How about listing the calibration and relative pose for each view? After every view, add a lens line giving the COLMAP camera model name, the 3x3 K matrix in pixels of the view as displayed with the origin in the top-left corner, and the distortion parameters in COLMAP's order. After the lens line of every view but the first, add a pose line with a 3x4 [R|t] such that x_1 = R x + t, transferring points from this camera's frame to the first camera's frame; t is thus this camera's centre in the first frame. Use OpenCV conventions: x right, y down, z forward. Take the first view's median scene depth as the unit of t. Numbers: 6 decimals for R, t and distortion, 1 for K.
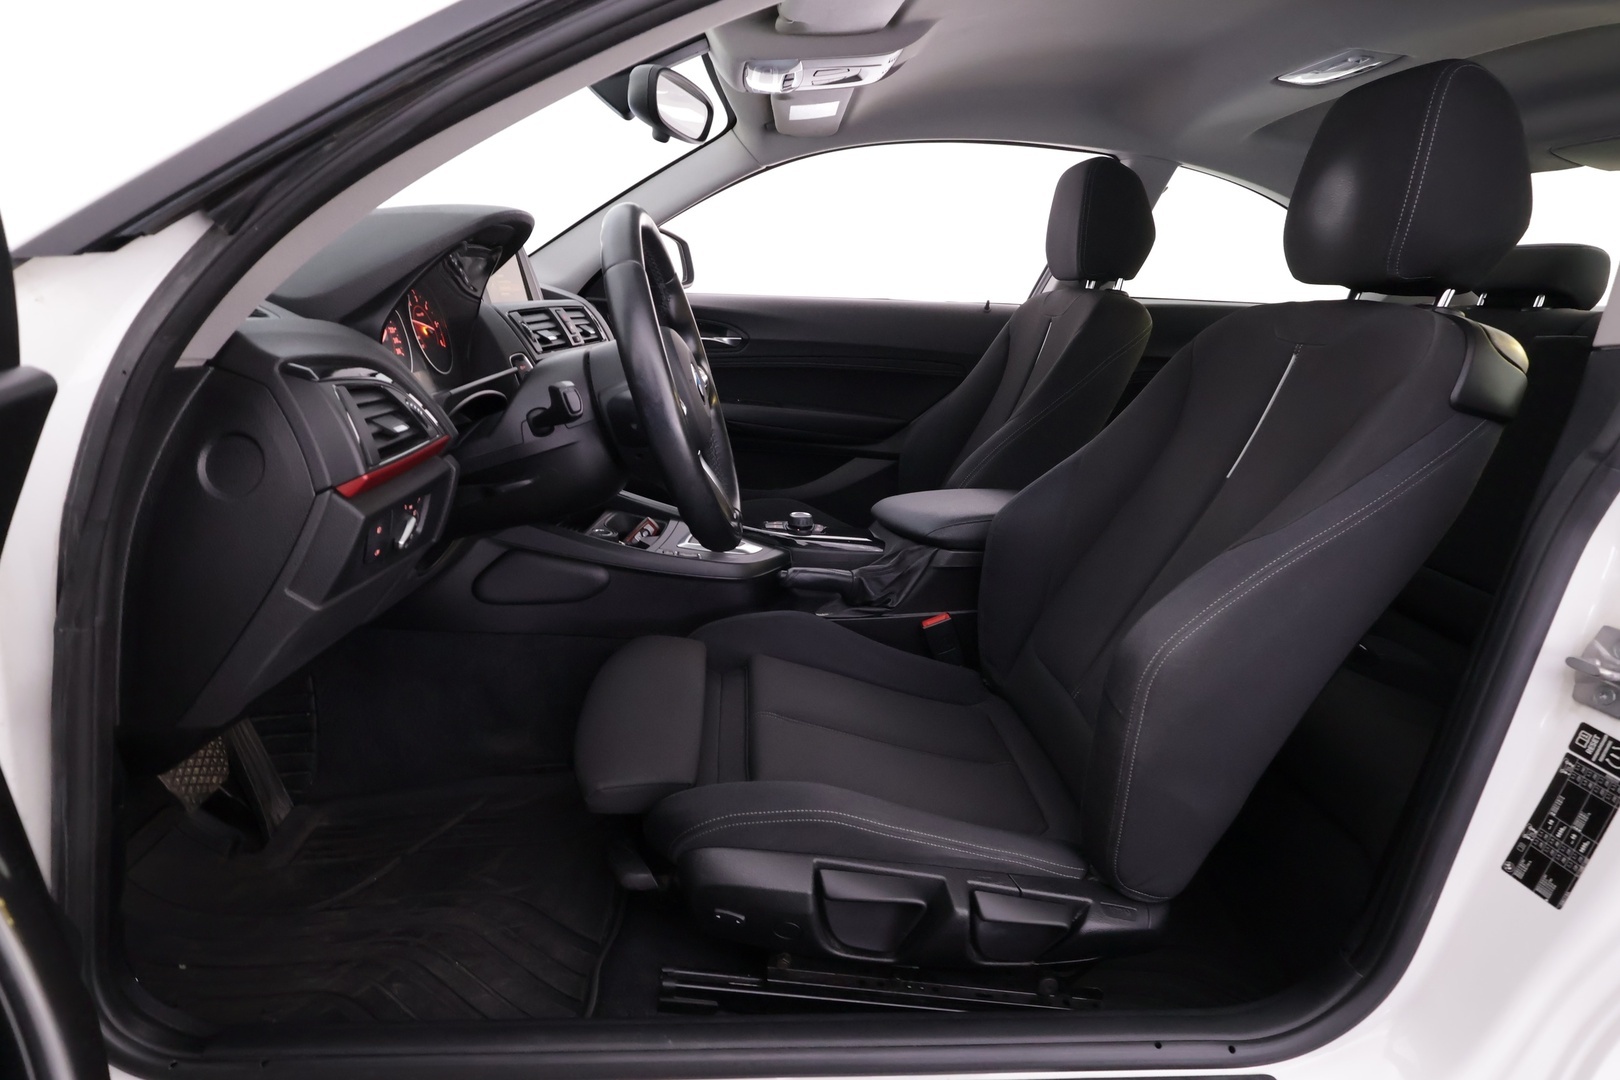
lens RADIAL K [[893.4, 0, 810.0], [0, 893.4, 540.0], [0, 0, 1]] dist [-0.003976, 0.001348]
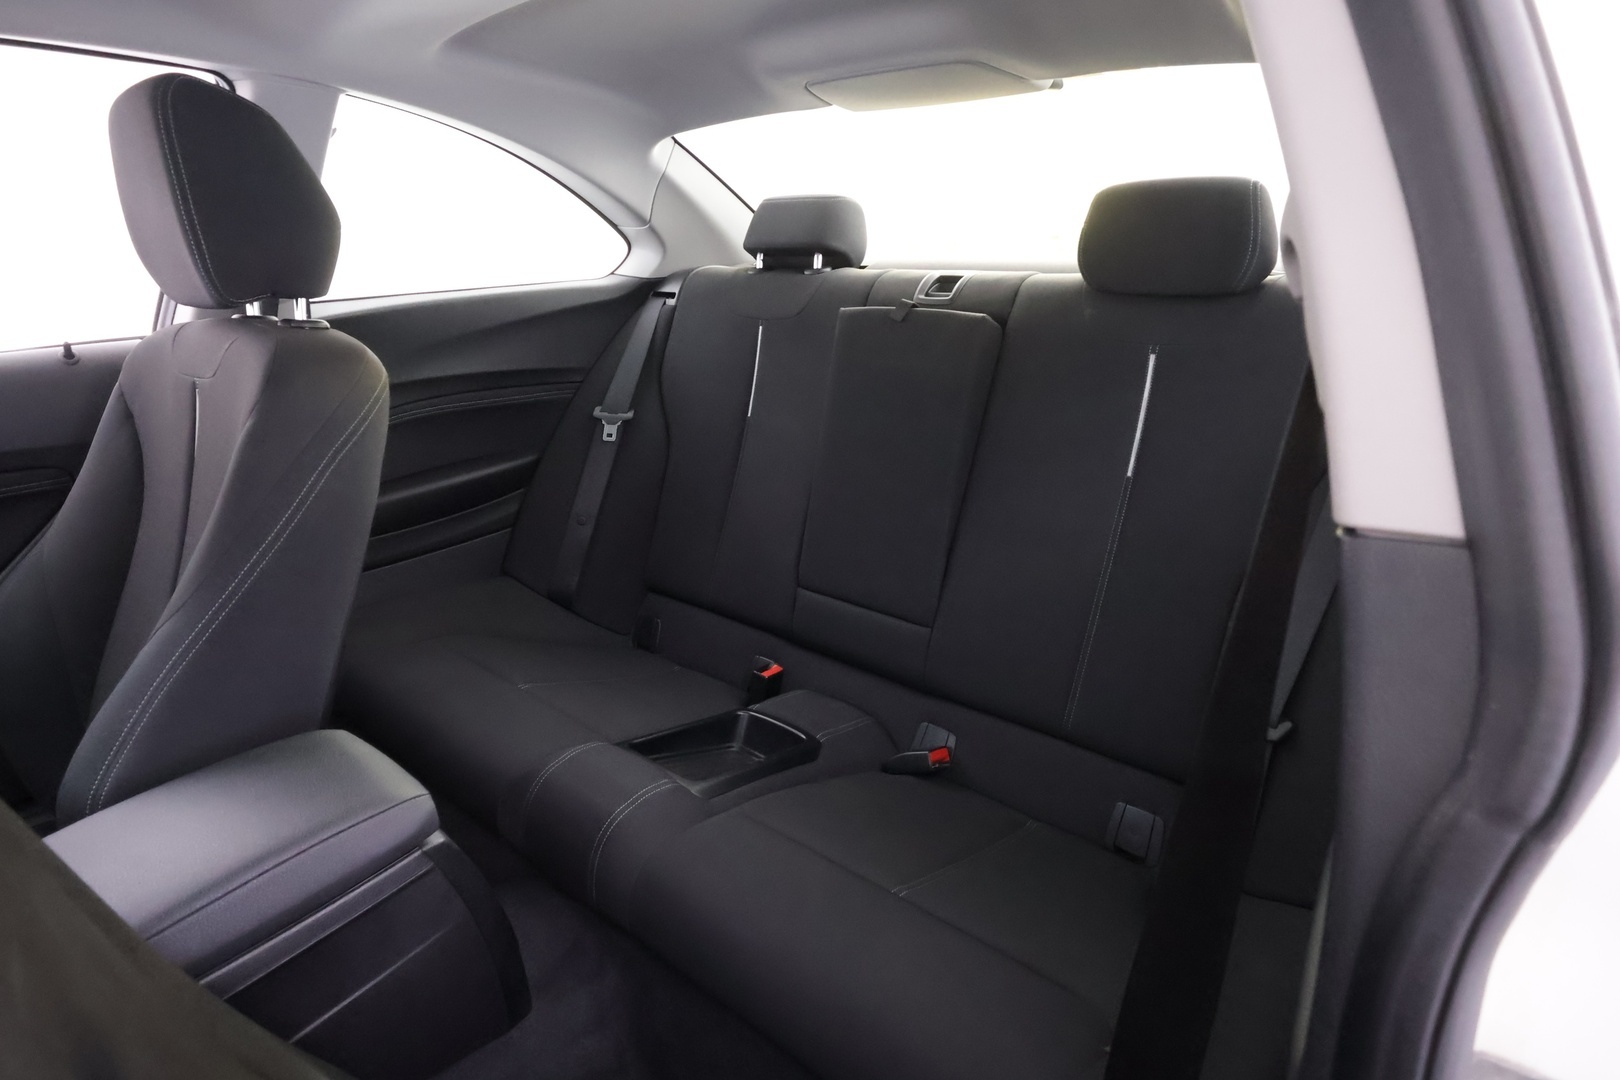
lens RADIAL K [[893.4, 0, 810.0], [0, 893.4, 540.0], [0, 0, 1]] dist [-0.003976, 0.001348]
pose [[0.691827, -0.305747, 0.654136, 0.149271], [0.267148, 0.950025, 0.161506, -0.149093], [-0.670826, 0.063017, 0.738933, 0.365142]]
